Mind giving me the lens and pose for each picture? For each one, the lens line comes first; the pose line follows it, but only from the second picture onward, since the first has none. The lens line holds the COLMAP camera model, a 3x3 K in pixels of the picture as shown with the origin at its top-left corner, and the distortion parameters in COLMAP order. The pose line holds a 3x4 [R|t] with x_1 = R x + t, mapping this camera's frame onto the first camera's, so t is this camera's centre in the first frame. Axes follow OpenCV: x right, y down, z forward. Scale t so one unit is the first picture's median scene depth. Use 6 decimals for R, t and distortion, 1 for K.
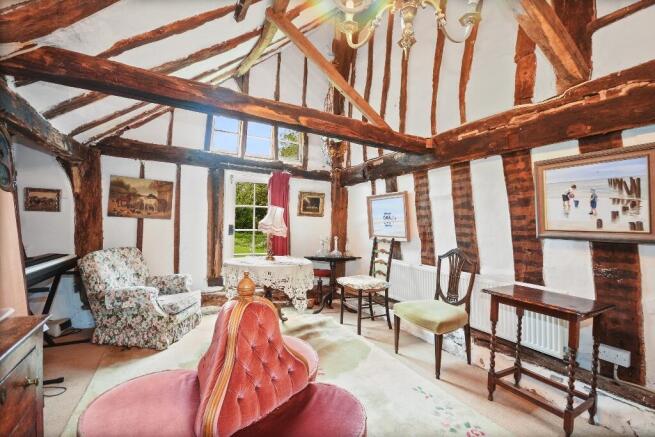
lens RADIAL K [[294.2, 0, 327.7], [0, 294.2, 219.3], [0, 0, 1]] dist [-0.000947, -0.000194]
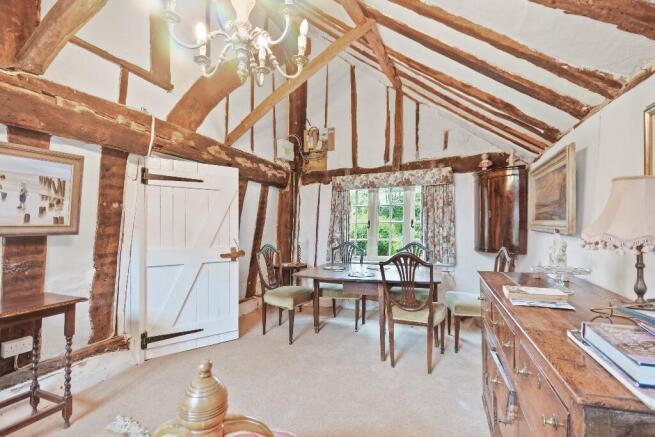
lens RADIAL K [[294.2, 0, 327.5], [0, 294.2, 218.9], [0, 0, 1]] dist [-0.000947, -0.000194]
pose [[-0.631157, -0.011270, 0.775574, -0.526644], [-0.024277, 0.999692, -0.005230, -0.003250], [-0.775275, -0.022130, -0.631235, 0.873134]]
